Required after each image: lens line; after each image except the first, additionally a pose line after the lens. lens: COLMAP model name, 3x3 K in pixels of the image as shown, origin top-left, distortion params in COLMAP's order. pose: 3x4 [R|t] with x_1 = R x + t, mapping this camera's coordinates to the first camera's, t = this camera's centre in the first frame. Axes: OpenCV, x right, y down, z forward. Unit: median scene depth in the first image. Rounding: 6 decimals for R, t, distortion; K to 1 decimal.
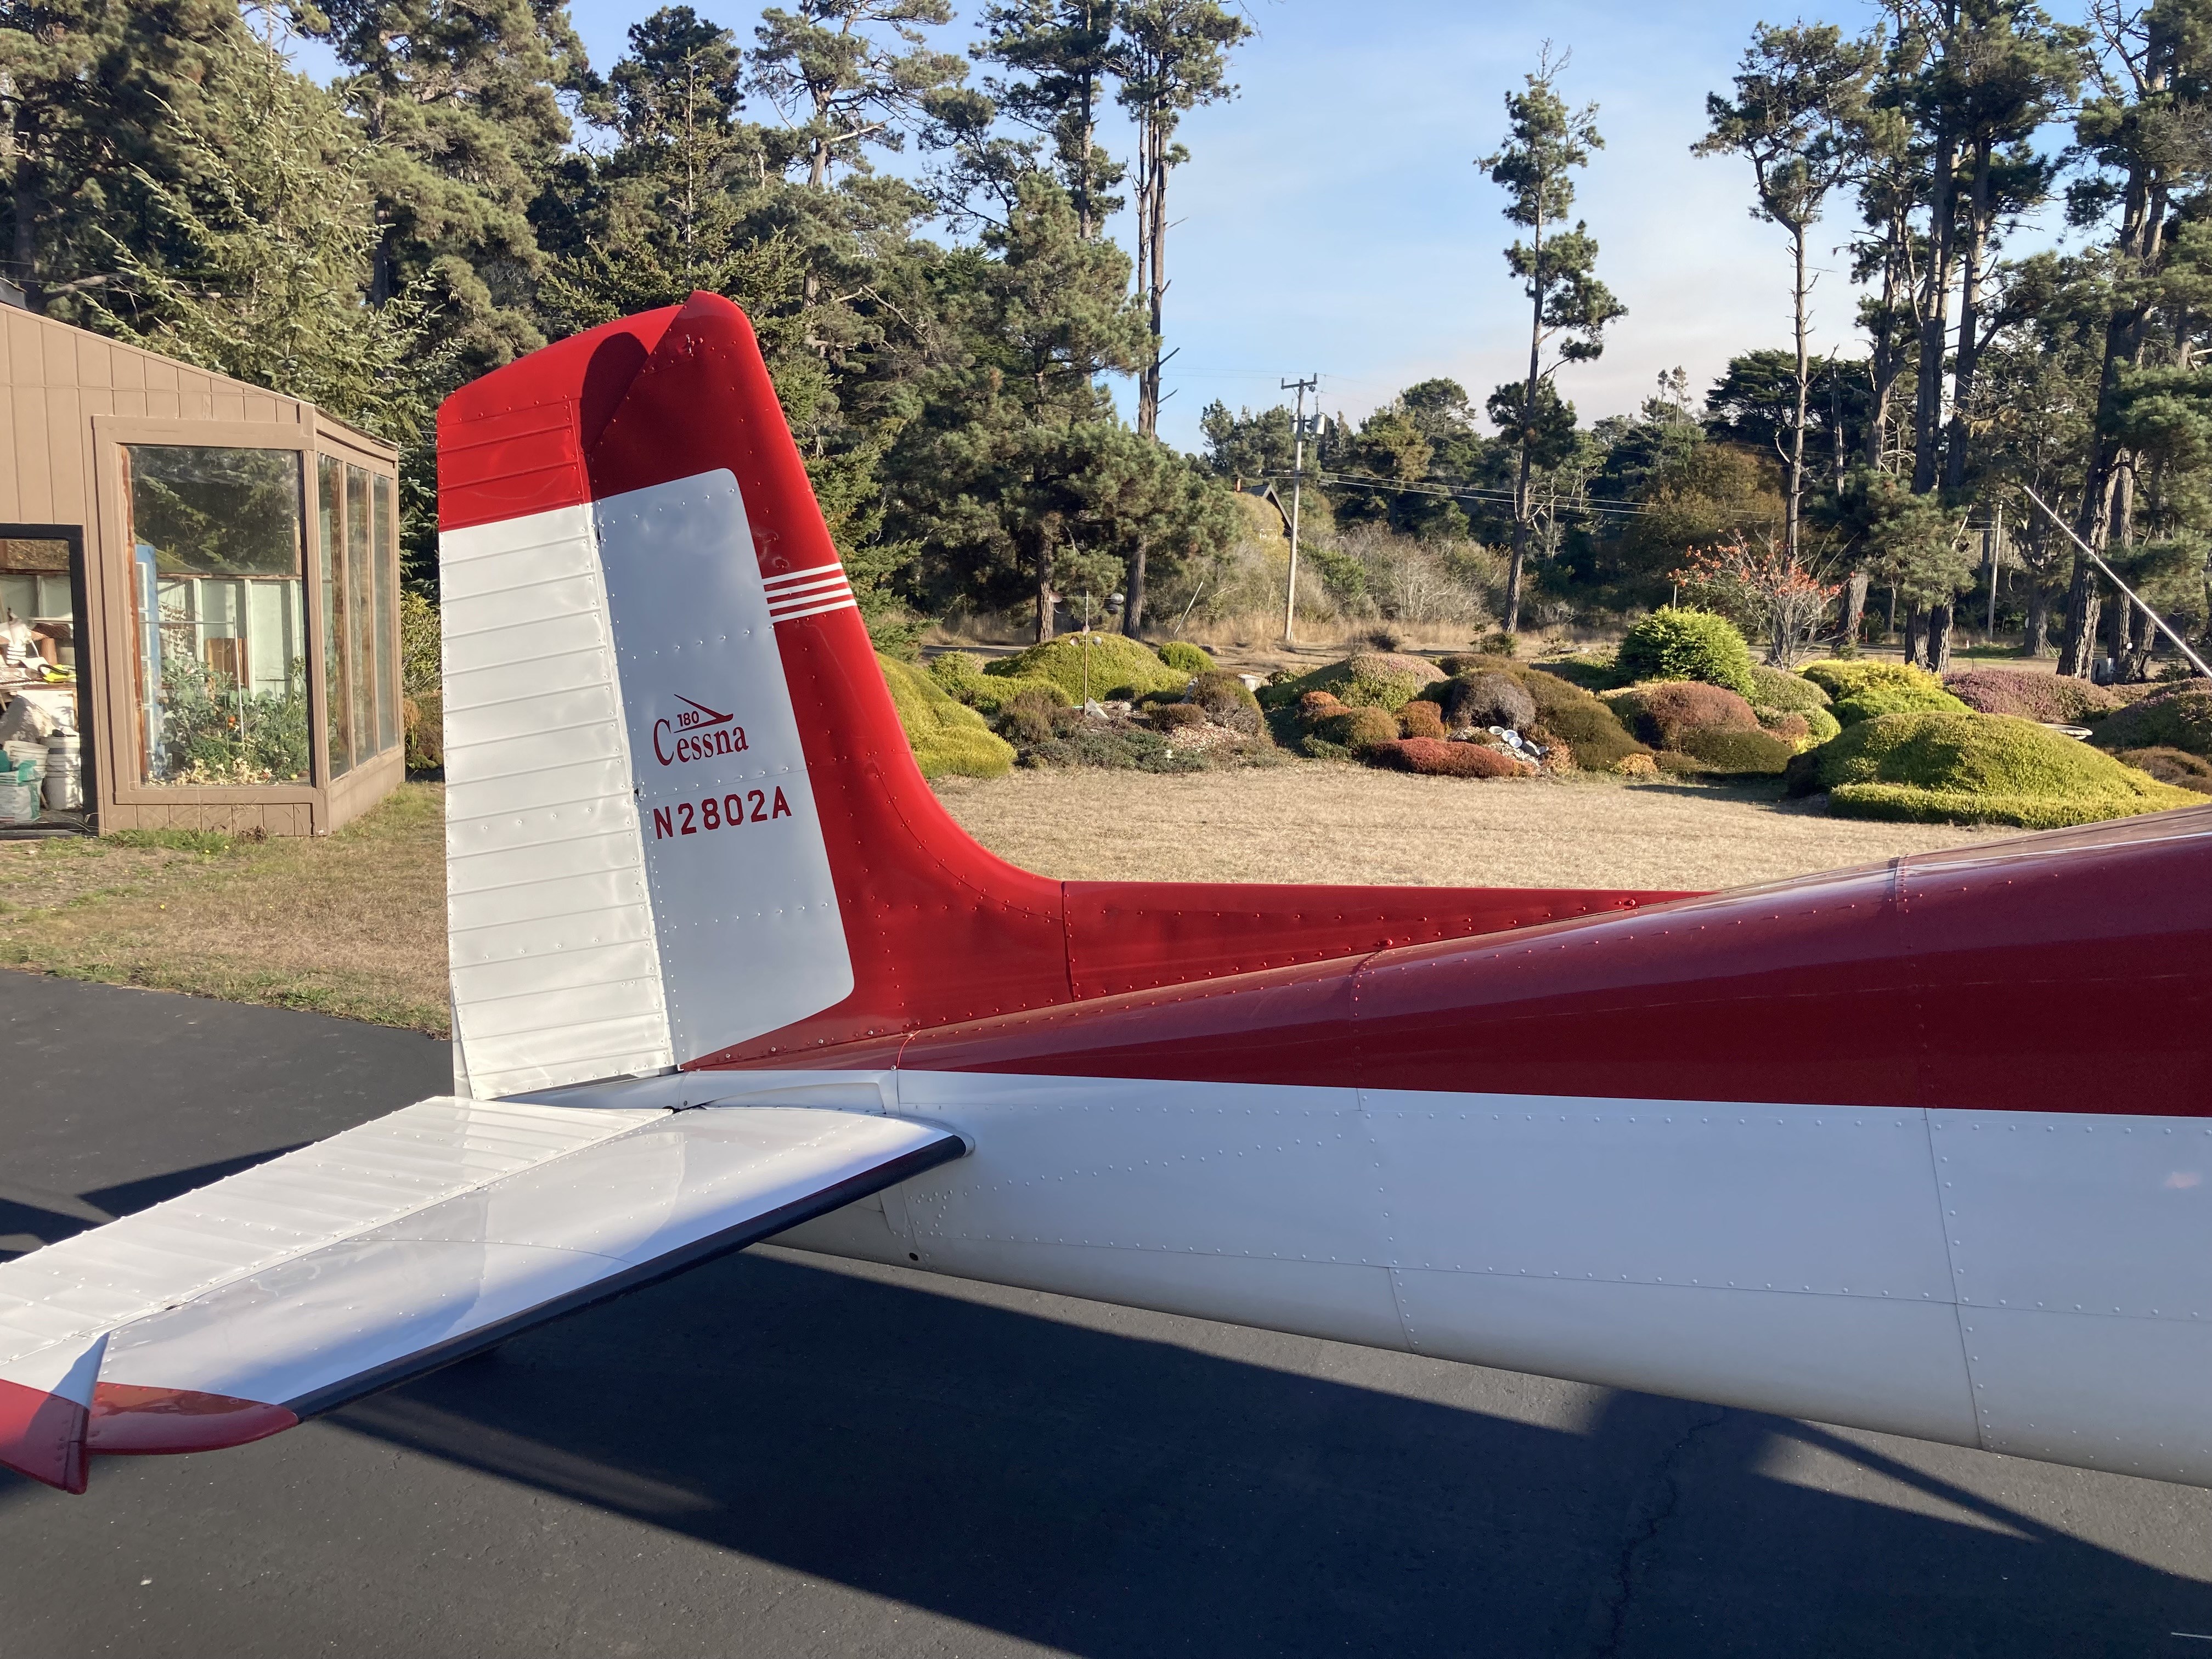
lens RADIAL K [[1825.1, 0, 1093.2], [0, 1825.1, 845.6], [0, 0, 1]] dist [0.030885, -0.033822]
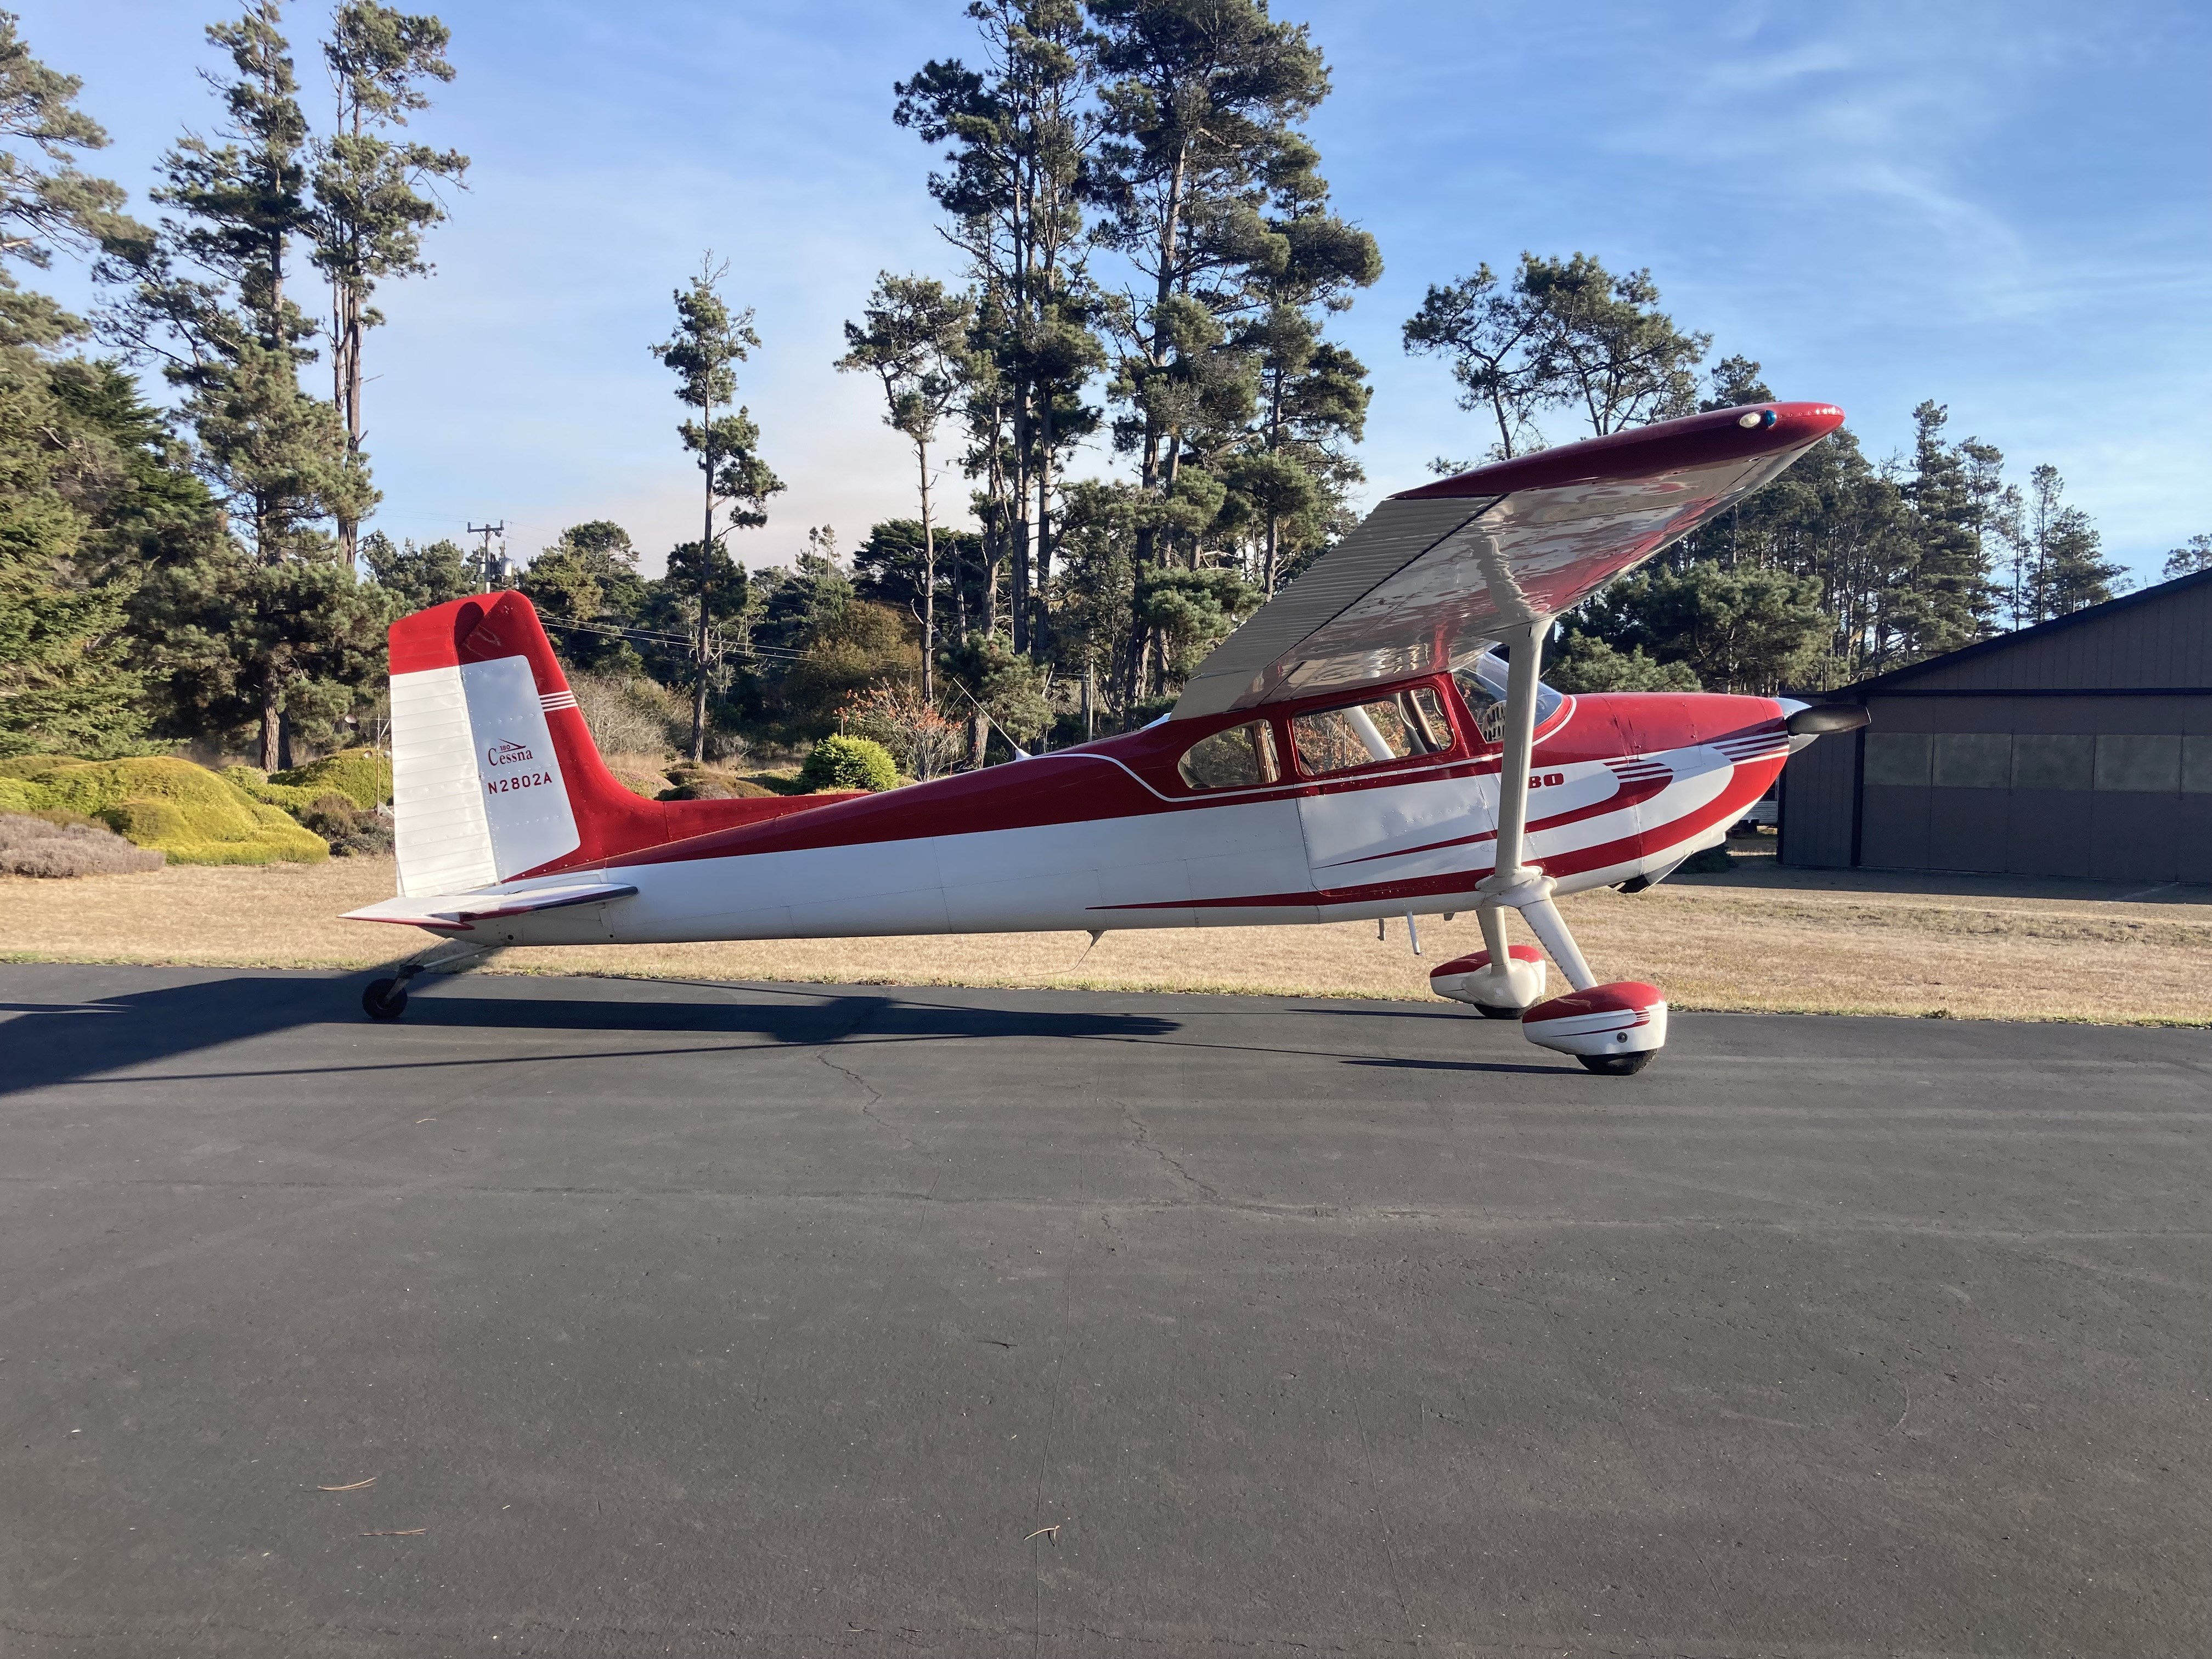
lens RADIAL K [[1825.1, 0, 1109.1], [0, 1825.1, 852.2], [0, 0, 1]] dist [0.030885, -0.033822]
pose [[0.898076, -0.018248, 0.439462, -0.047194], [0.049315, 0.997017, -0.059380, 0.022047], [-0.437067, 0.074999, 0.896297, -0.136577]]
